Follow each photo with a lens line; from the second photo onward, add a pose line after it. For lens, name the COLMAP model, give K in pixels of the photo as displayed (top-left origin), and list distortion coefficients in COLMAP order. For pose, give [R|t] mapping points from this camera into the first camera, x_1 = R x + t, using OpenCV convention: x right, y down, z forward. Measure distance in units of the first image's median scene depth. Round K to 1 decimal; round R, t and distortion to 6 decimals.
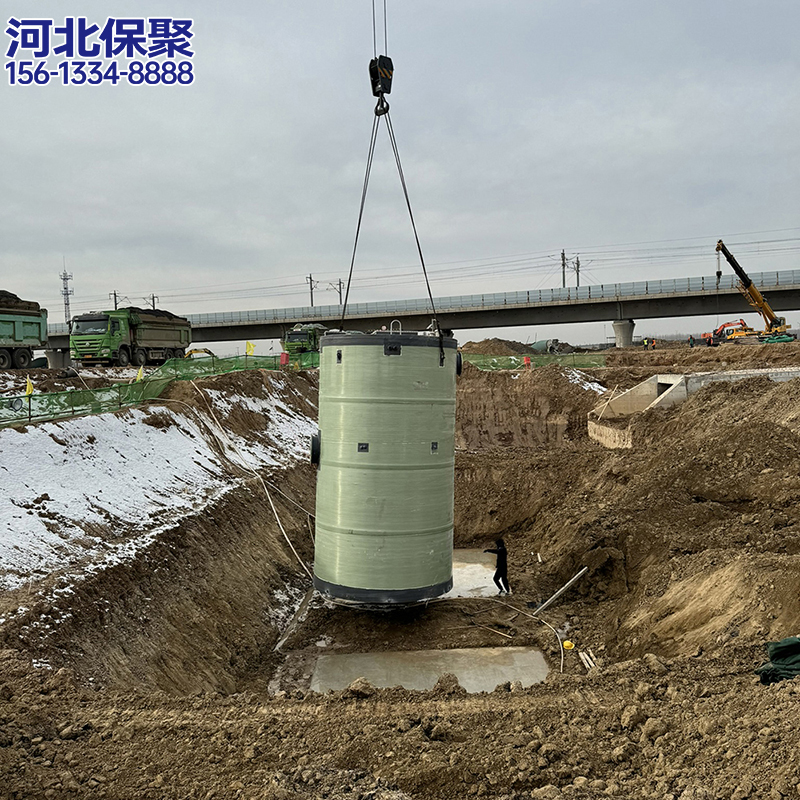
lens RADIAL K [[792.9, 0, 398.4], [0, 792.9, 393.1], [0, 0, 1]] dist [0.165965, -0.373718]
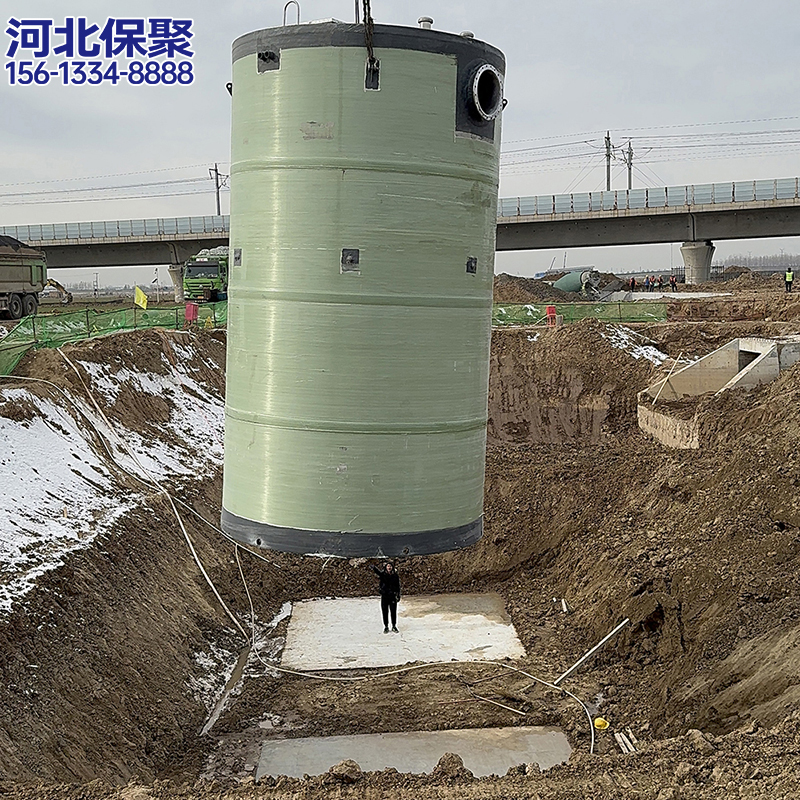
lens RADIAL K [[1245.1, 0, 394.8], [0, 1245.1, 414.8], [0, 0, 1]] dist [0.154840, -0.238153]
pose [[0.999311, 0.002577, 0.037030, -0.016054], [-0.004673, 0.998385, 0.056617, -0.025991], [-0.036824, -0.056751, 0.997709, -0.096357]]
